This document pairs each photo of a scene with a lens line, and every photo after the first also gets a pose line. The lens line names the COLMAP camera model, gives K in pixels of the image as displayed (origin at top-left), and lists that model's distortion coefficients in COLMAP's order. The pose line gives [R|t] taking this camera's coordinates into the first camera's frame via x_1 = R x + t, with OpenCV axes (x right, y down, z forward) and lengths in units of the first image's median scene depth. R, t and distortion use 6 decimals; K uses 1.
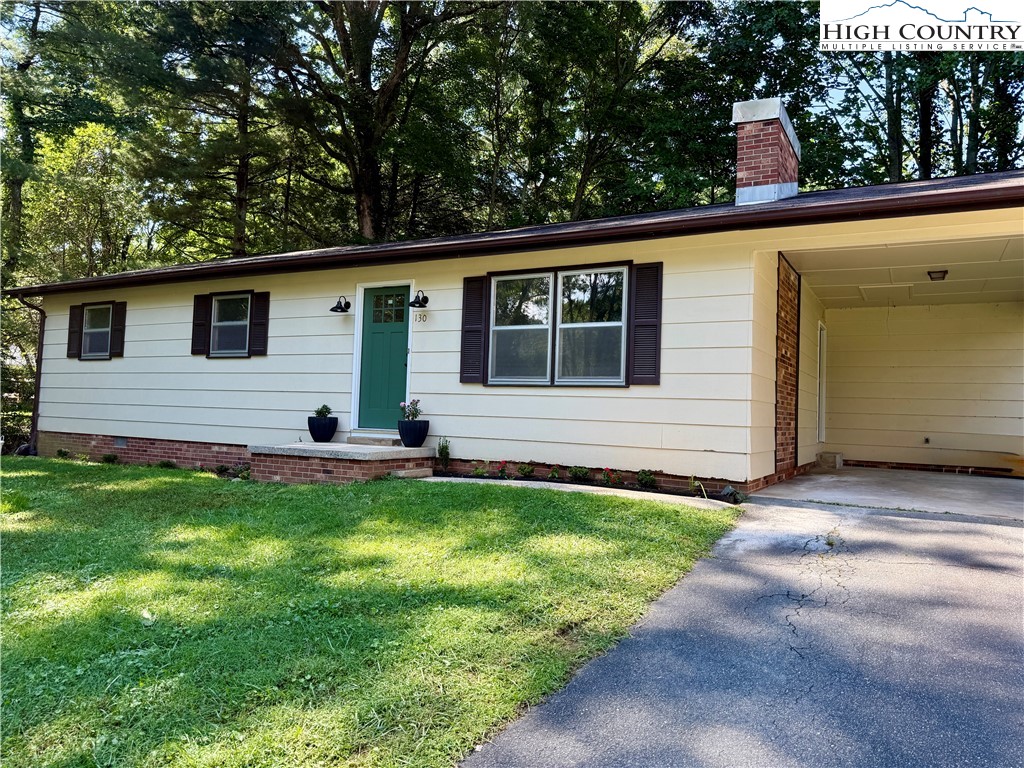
lens RADIAL K [[722.2, 0, 513.2], [0, 722.2, 382.4], [0, 0, 1]] dist [0.011603, -0.023397]
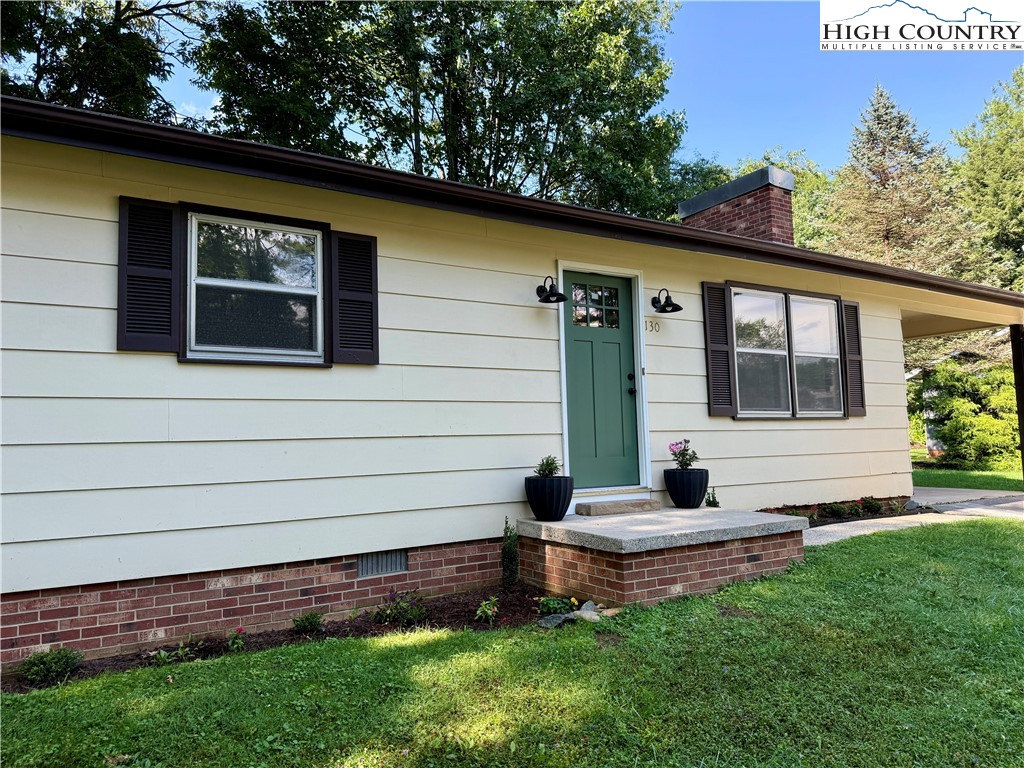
lens RADIAL K [[722.2, 0, 512.6], [0, 722.2, 384.3], [0, 0, 1]] dist [0.011603, -0.023397]
pose [[0.488222, 0.026468, 0.872318, -0.847406], [0.003131, 0.999480, -0.032079, -0.009846], [-0.872714, 0.018393, 0.487886, 0.797211]]
